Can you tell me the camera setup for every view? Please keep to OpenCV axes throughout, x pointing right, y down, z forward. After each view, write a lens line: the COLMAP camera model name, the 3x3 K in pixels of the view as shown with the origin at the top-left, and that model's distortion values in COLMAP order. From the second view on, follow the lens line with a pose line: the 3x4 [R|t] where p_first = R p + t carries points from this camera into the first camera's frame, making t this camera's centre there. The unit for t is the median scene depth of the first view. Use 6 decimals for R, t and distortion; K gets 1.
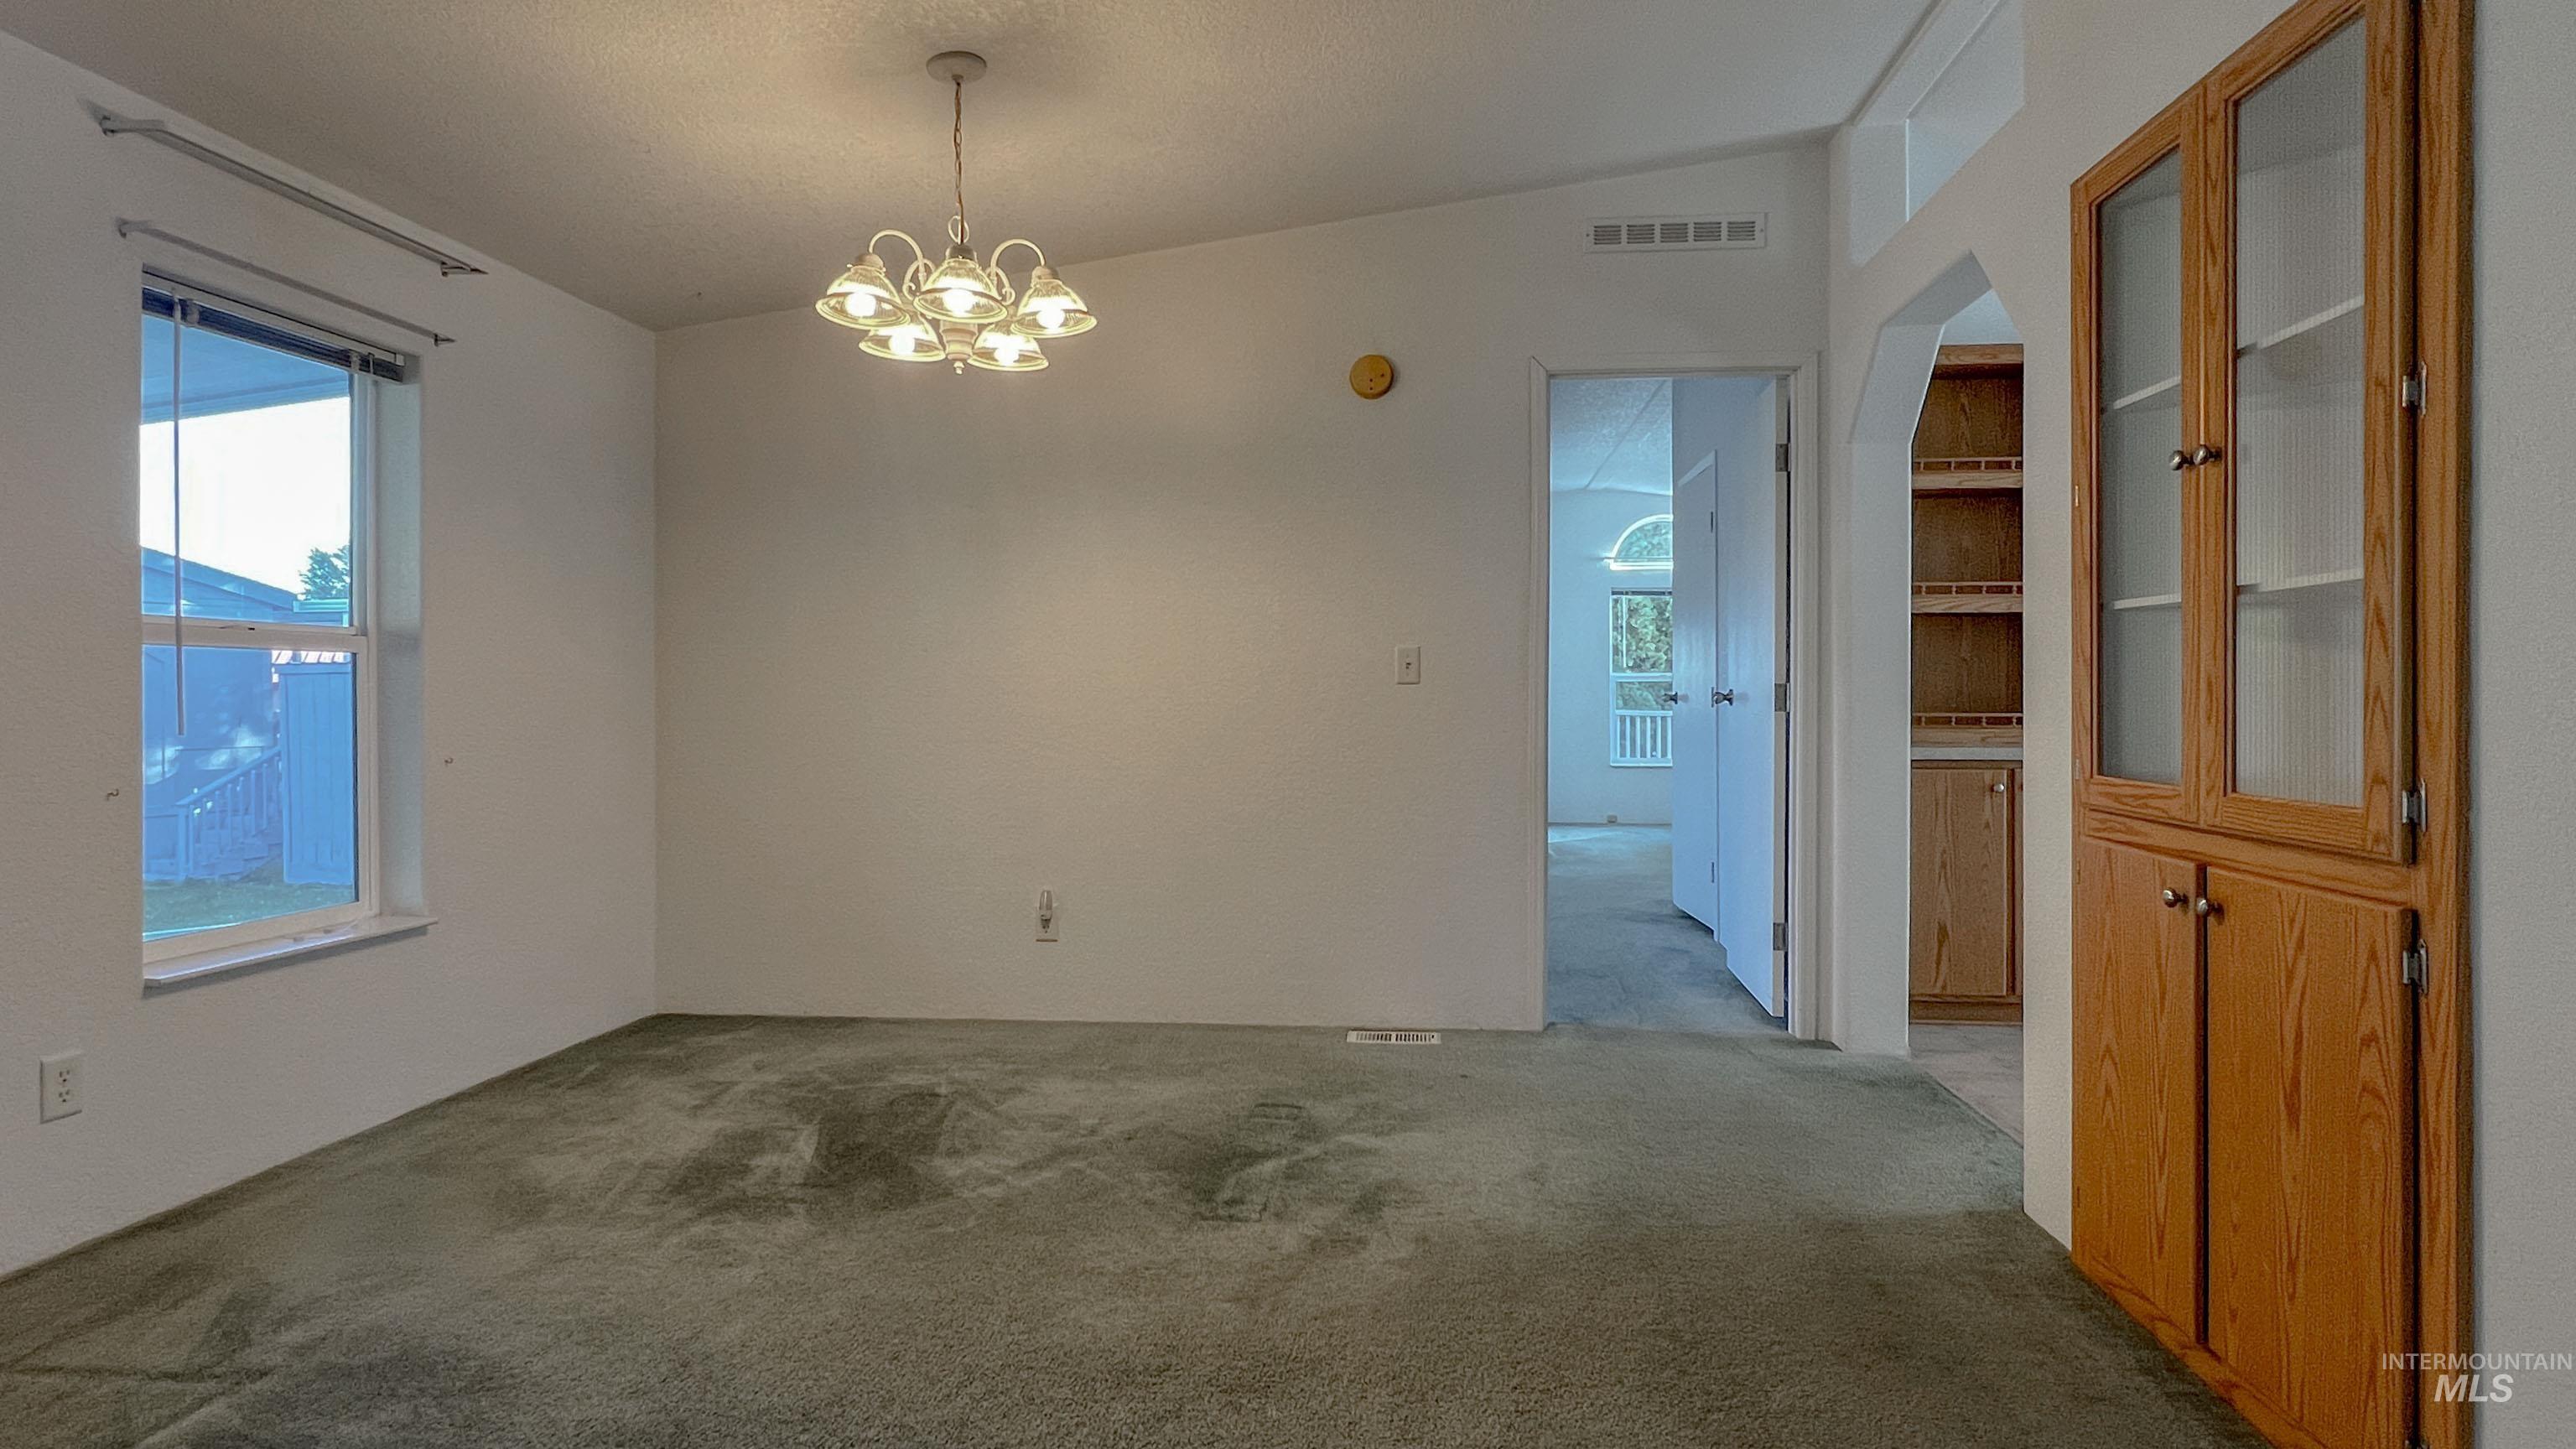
lens RADIAL K [[1320.9, 0, 1350.8], [0, 1320.9, 704.1], [0, 0, 1]] dist [0.000509, 0.000207]
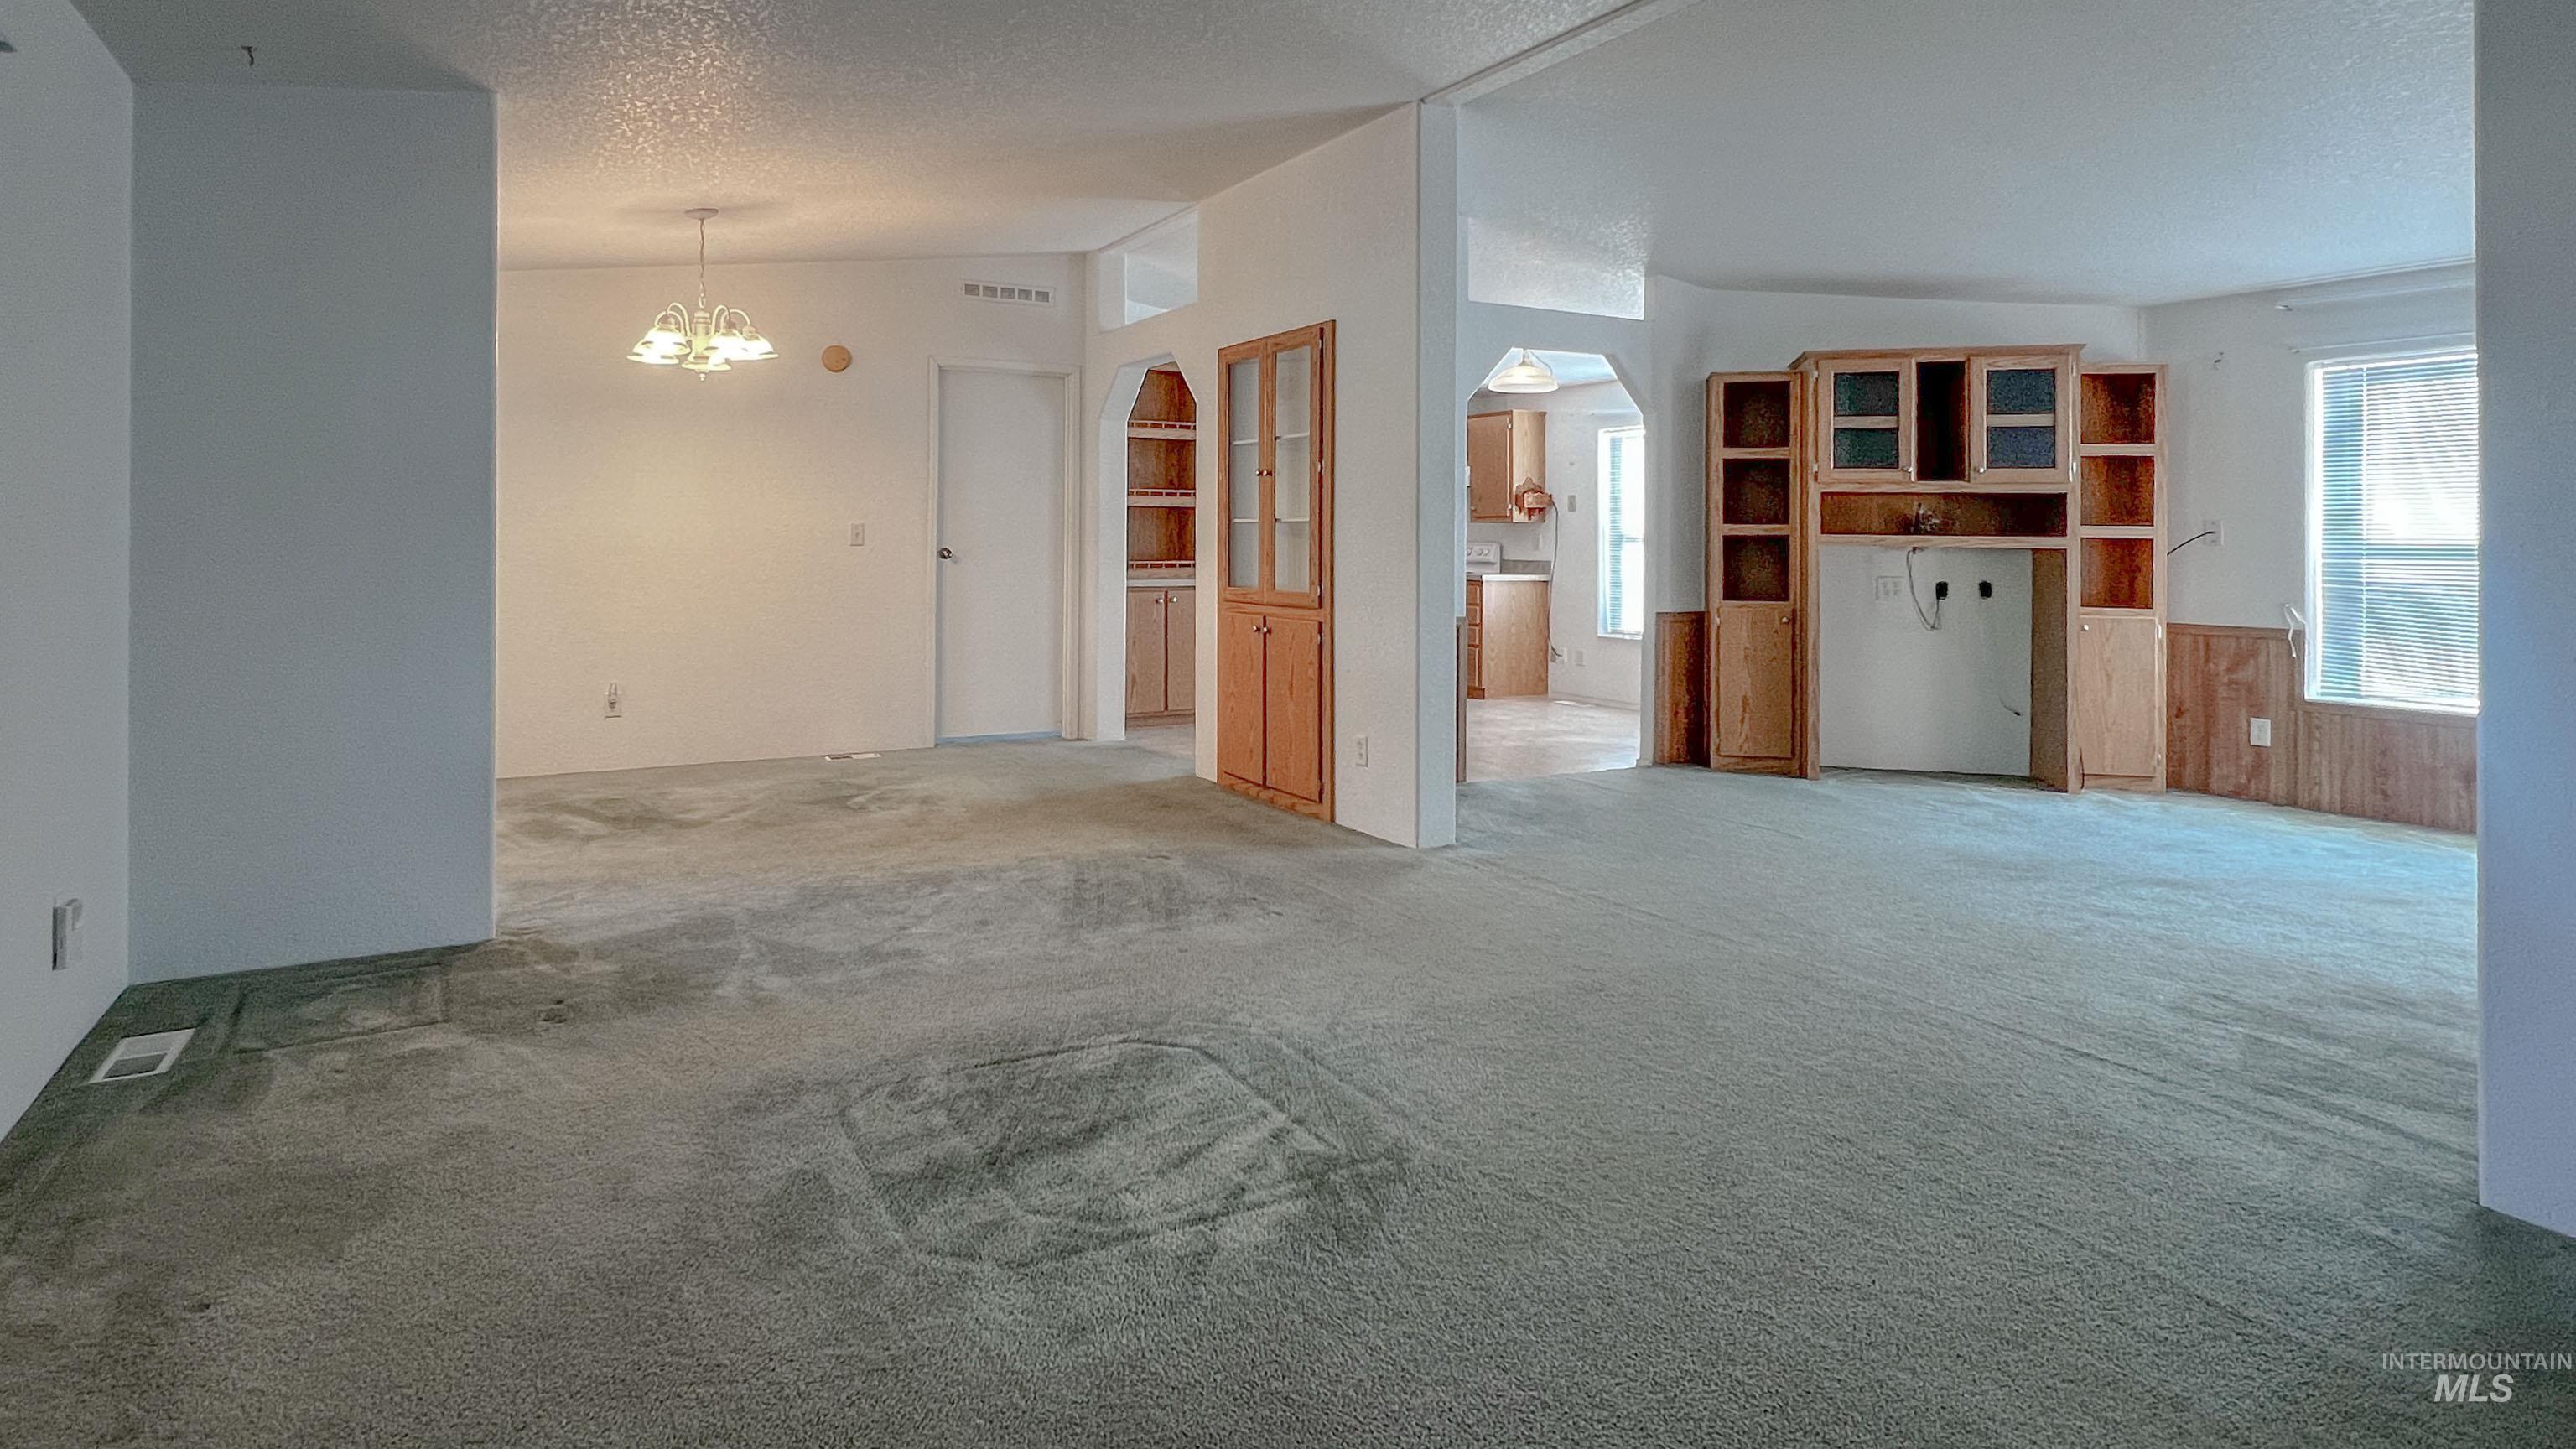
lens RADIAL K [[1266.3, 0, 1288.9], [0, 1266.3, 668.4], [0, 0, 1]] dist [-0.001897, -0.000513]
pose [[0.811821, -0.052480, 0.581544, -0.862525], [-0.001448, 0.995769, 0.091882, -0.016370], [-0.583905, -0.075434, 0.808310, -1.184361]]
